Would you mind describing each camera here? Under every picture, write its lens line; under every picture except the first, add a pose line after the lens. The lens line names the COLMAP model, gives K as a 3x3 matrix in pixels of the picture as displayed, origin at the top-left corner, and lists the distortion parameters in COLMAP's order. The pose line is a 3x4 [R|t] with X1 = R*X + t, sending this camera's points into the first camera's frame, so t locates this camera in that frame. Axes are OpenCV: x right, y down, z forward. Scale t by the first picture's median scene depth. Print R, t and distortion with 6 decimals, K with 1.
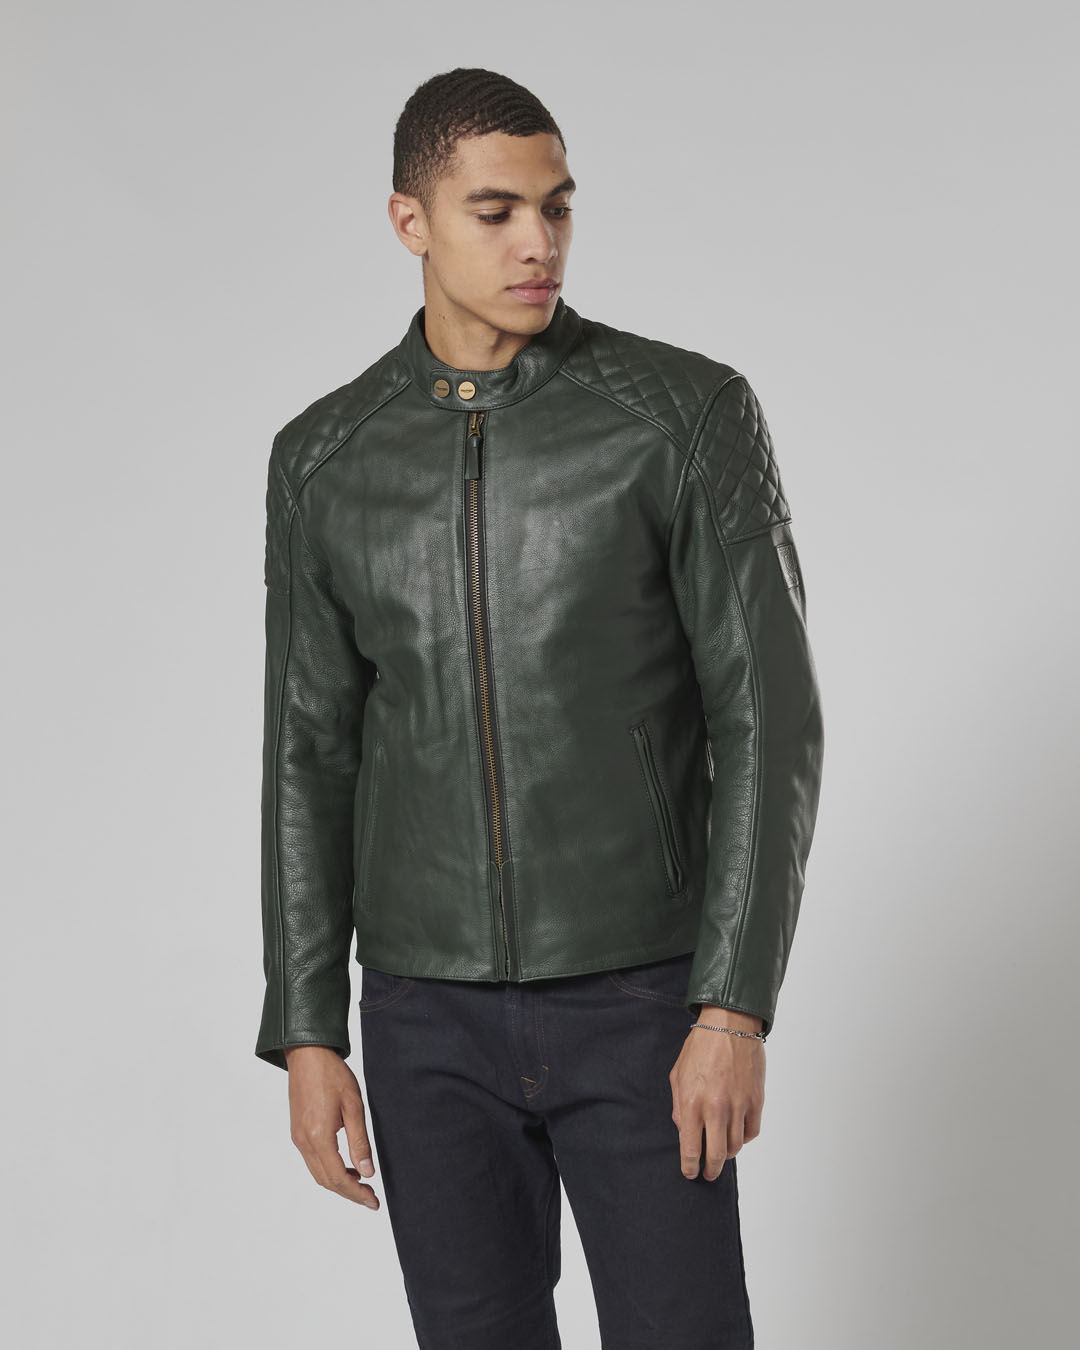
lens RADIAL K [[2974.1, 0, 540.0], [0, 2974.1, 675.0], [0, 0, 1]] dist [0.005195, 0.032974]
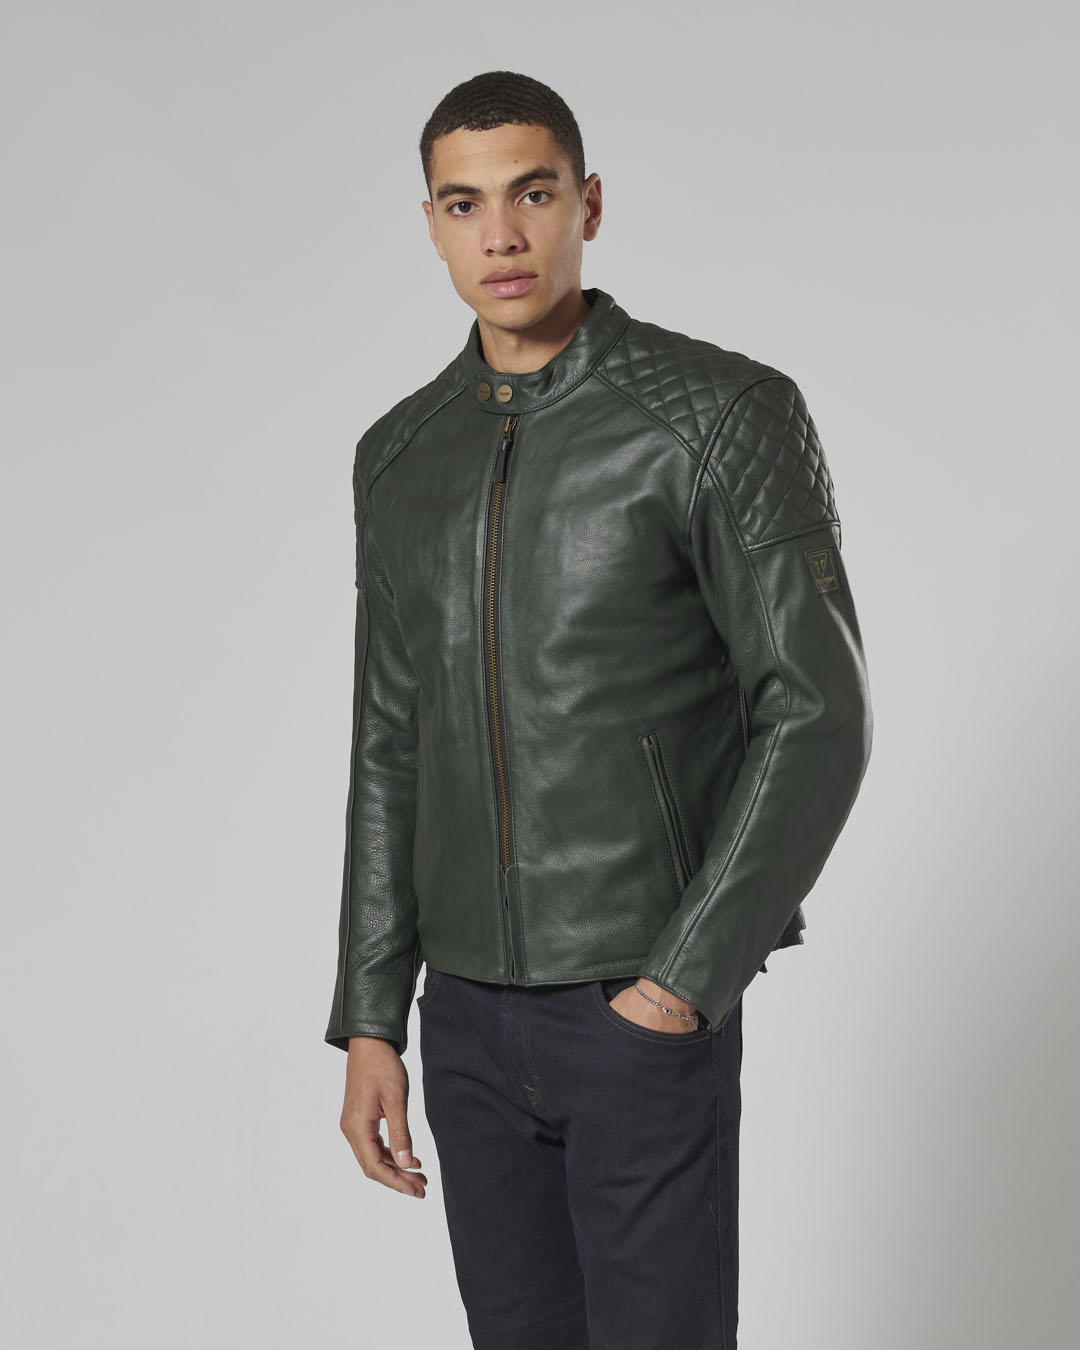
lens RADIAL K [[2974.1, 0, 540.0], [0, 2974.1, 675.0], [0, 0, 1]] dist [0.005195, 0.032974]
pose [[0.966200, 0.022284, -0.256827, 0.246992], [-0.016685, 0.999574, 0.023960, -0.025096], [0.257251, -0.018865, 0.966160, 0.033524]]
